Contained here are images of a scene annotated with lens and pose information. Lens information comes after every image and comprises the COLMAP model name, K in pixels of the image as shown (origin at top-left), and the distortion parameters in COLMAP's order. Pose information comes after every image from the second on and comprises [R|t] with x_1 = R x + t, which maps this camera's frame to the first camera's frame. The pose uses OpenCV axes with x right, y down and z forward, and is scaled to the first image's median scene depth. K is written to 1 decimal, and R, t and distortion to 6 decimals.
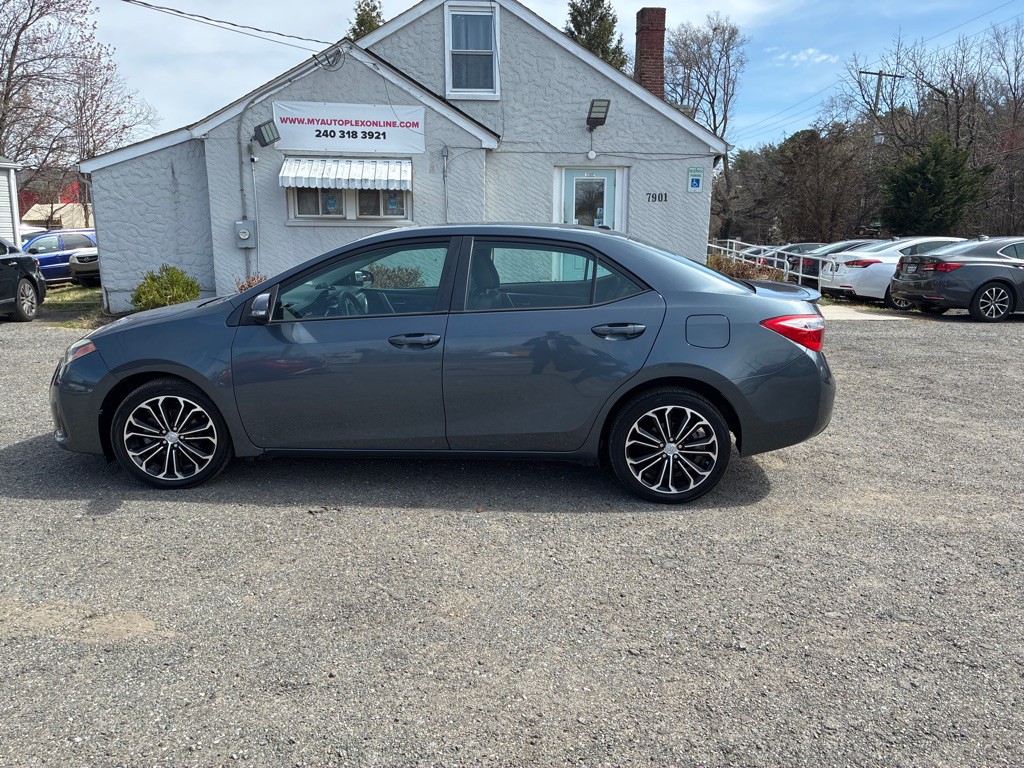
lens RADIAL K [[772.2, 0, 514.3], [0, 772.2, 383.7], [0, 0, 1]] dist [0.043324, -0.052936]
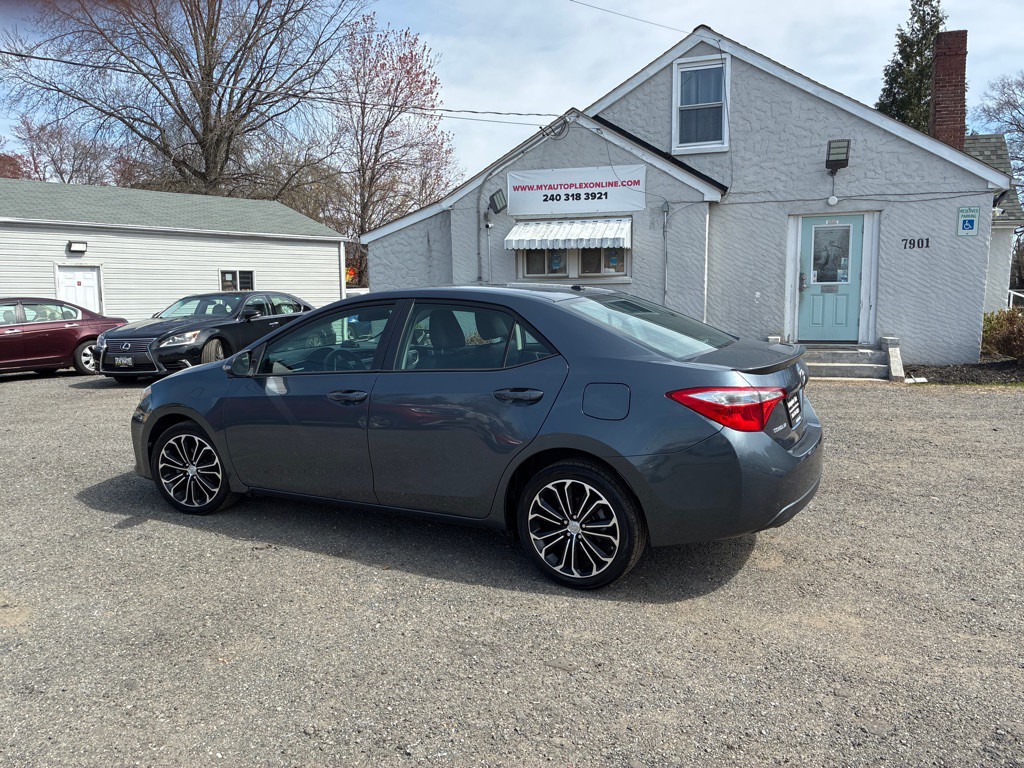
lens RADIAL K [[772.2, 0, 515.0], [0, 772.2, 381.4], [0, 0, 1]] dist [0.043324, -0.052936]
pose [[0.906717, 0.035006, -0.420285, 0.164696], [-0.064322, 0.996369, -0.055777, -0.010260], [0.416806, 0.077607, 0.905676, 0.041711]]
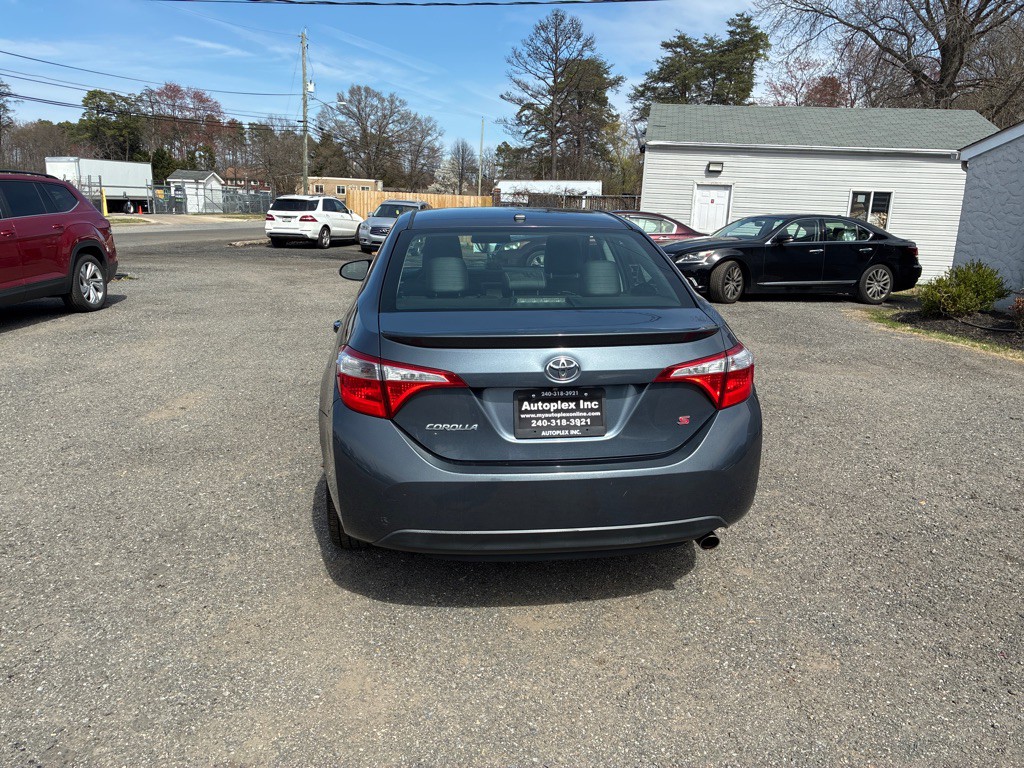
lens RADIAL K [[772.2, 0, 520.7], [0, 772.2, 383.3], [0, 0, 1]] dist [0.043324, -0.052936]
pose [[0.185812, 0.226958, -0.956015, 0.327860], [-0.217756, 0.958276, 0.185172, -0.067947], [0.958152, 0.173771, 0.227481, 0.312038]]
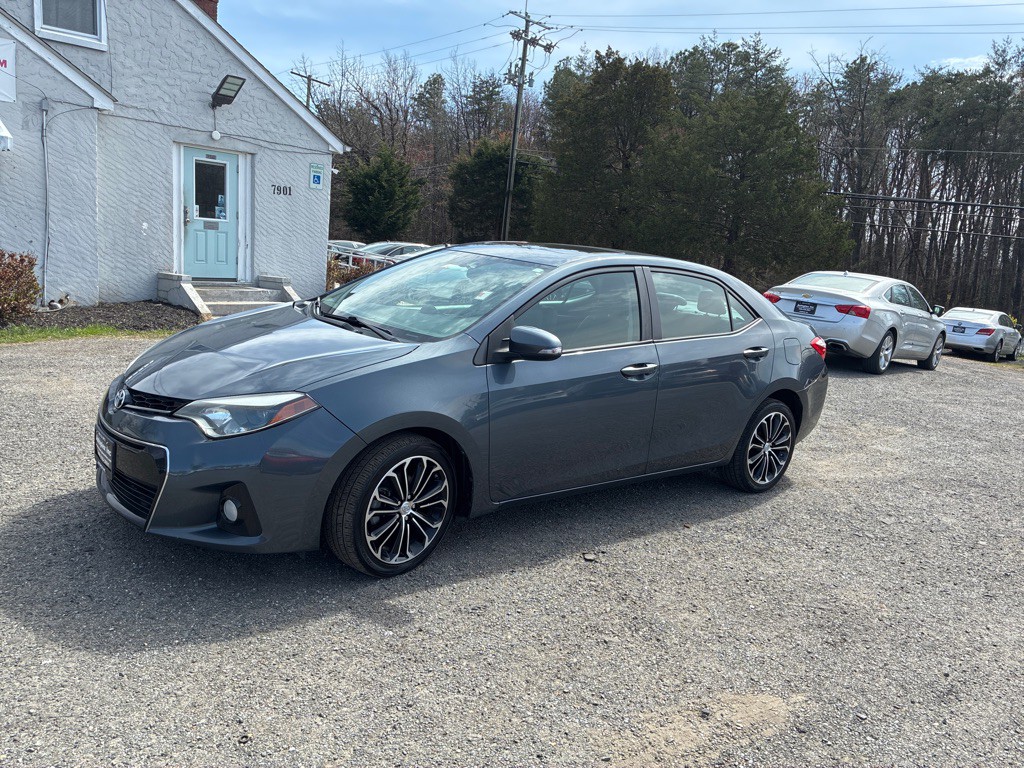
lens RADIAL K [[772.2, 0, 510.2], [0, 772.2, 386.7], [0, 0, 1]] dist [0.043324, -0.052936]
pose [[0.738984, -0.067419, 0.670341, -0.292762], [0.052455, 0.997718, 0.042518, -0.027302], [-0.671677, 0.003742, 0.740834, 0.115191]]
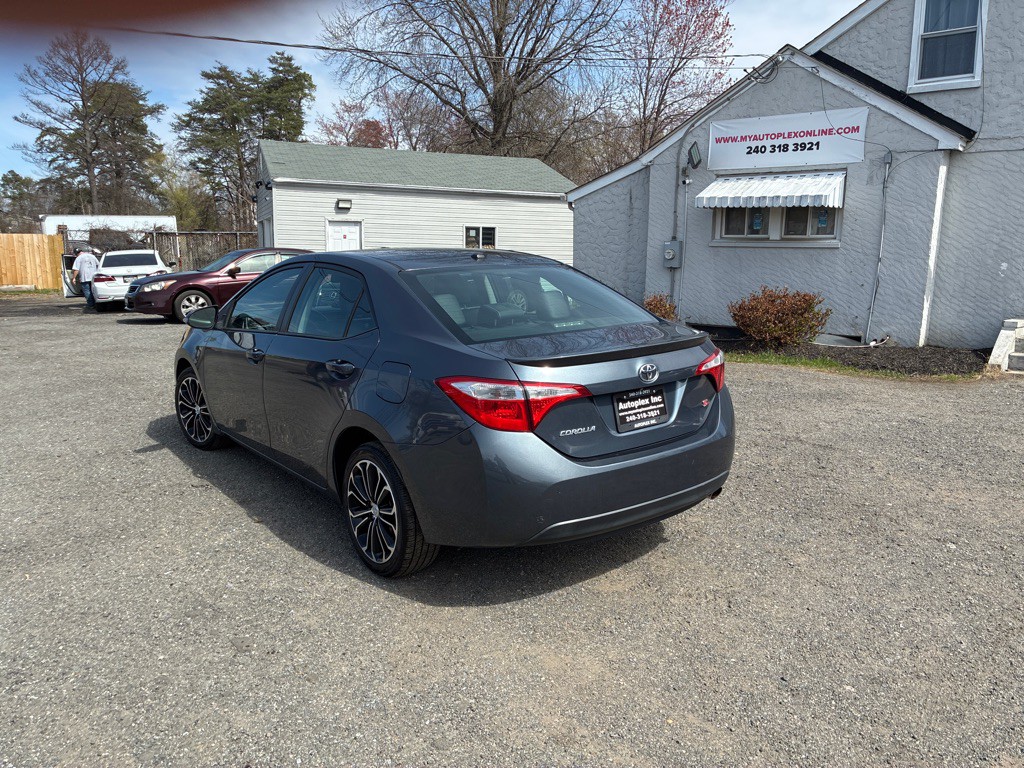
lens RADIAL K [[772.2, 0, 521.4], [0, 772.2, 388.2], [0, 0, 1]] dist [0.043324, -0.052936]
pose [[0.672842, 0.138015, -0.726798, 0.296256], [-0.149103, 0.987582, 0.049503, -0.038230], [0.724605, 0.075060, 0.685065, 0.162707]]
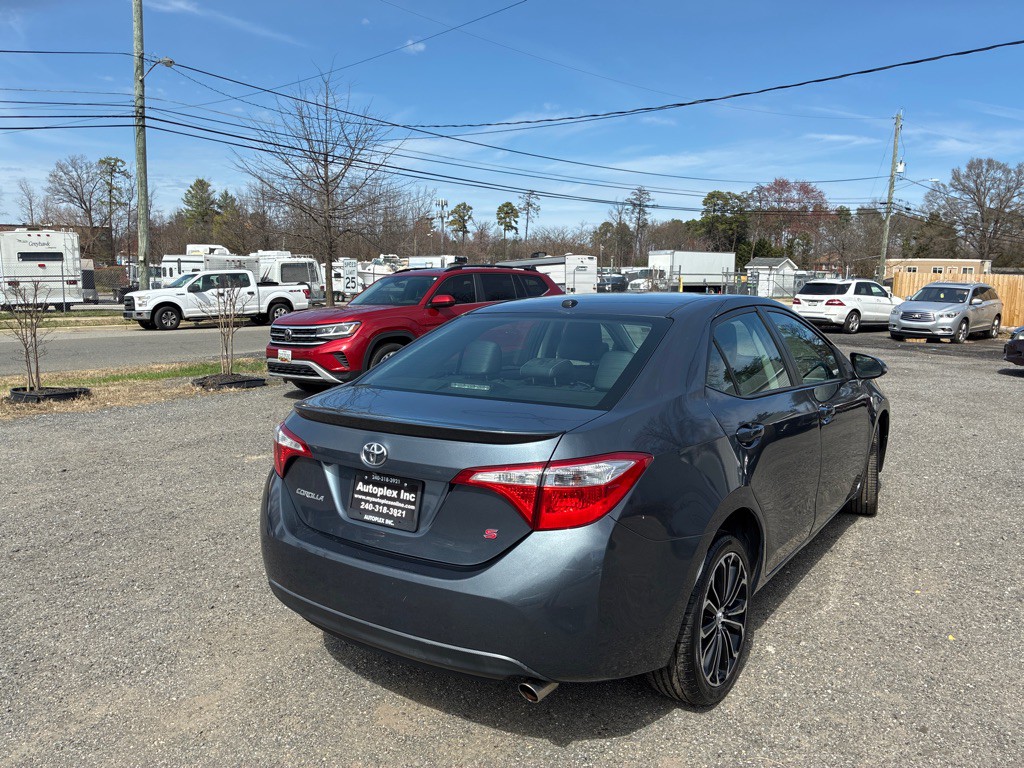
lens RADIAL K [[772.2, 0, 515.7], [0, 772.2, 381.6], [0, 0, 1]] dist [0.043324, -0.052936]
pose [[-0.515451, 0.109641, -0.849876, 0.285784], [-0.179292, 0.956031, 0.232077, -0.106907], [0.837953, 0.272000, -0.473129, 0.485633]]
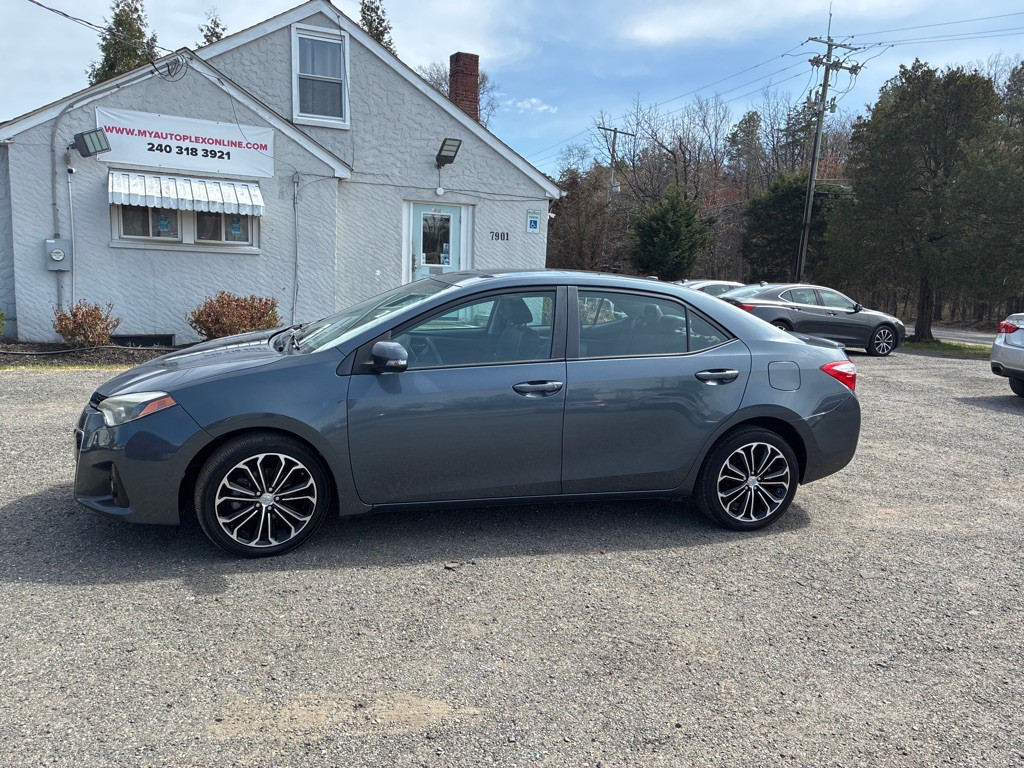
lens RADIAL K [[772.2, 0, 521.2], [0, 772.2, 382.8], [0, 0, 1]] dist [0.043324, -0.052936]
pose [[0.942839, -0.014139, 0.332948, -0.152943], [0.026112, 0.999162, -0.031512, -0.009776], [-0.332223, 0.038405, 0.942419, 0.017287]]
